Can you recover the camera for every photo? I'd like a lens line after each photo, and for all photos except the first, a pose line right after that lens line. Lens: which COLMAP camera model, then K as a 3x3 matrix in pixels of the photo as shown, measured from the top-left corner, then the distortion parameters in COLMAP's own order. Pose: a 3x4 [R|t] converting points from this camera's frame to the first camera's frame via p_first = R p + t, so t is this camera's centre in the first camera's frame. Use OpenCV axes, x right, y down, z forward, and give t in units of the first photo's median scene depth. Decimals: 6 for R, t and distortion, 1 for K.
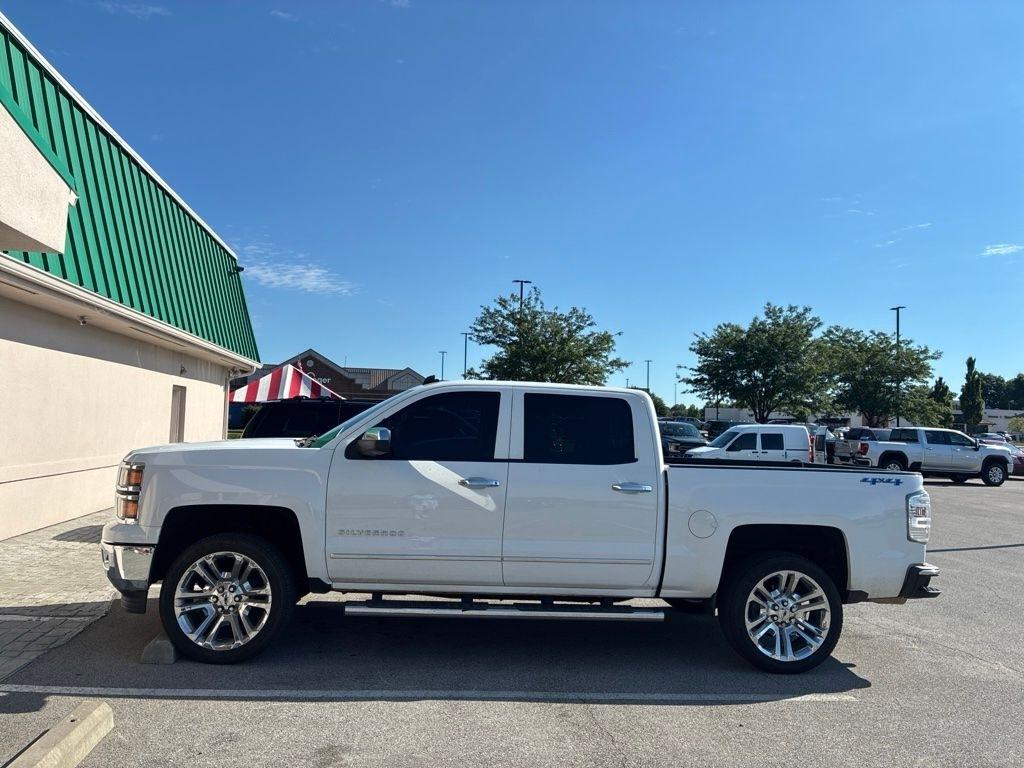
lens RADIAL K [[778.4, 0, 512.0], [0, 778.4, 384.0], [0, 0, 1]] dist [0.057796, -0.050943]
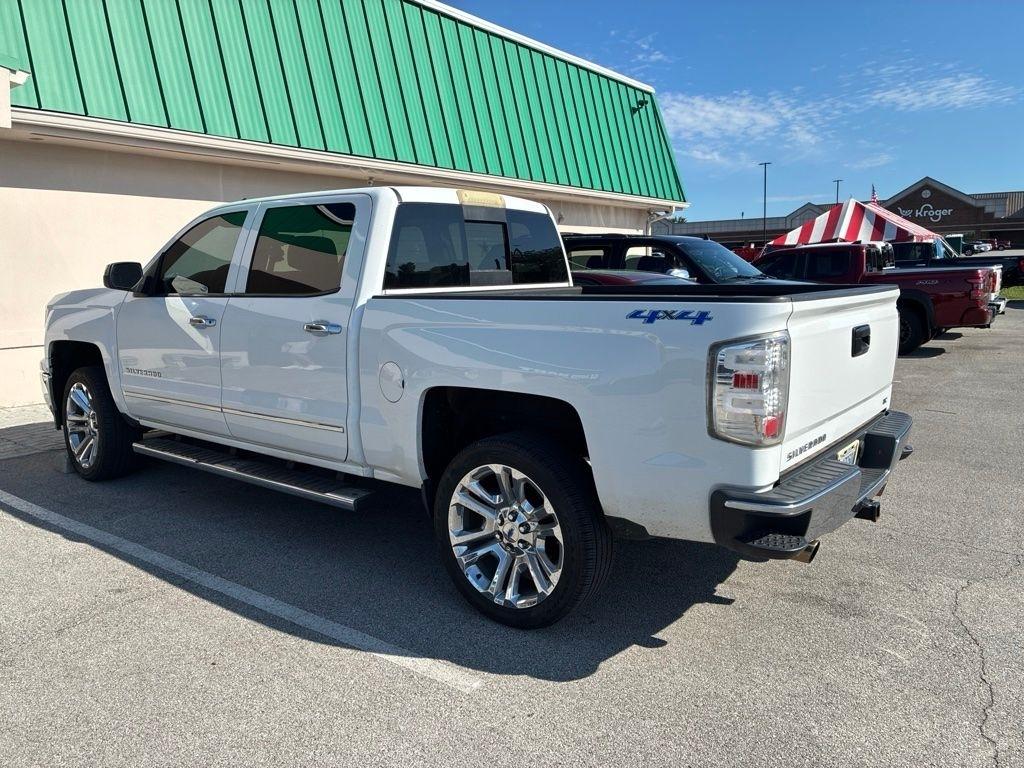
lens RADIAL K [[778.4, 0, 512.0], [0, 778.4, 384.0], [0, 0, 1]] dist [0.057796, -0.050943]
pose [[0.717883, 0.054405, -0.694035, 0.090002], [0.080711, 0.983715, 0.160597, 0.009458], [0.691469, -0.171306, 0.701801, 0.069634]]
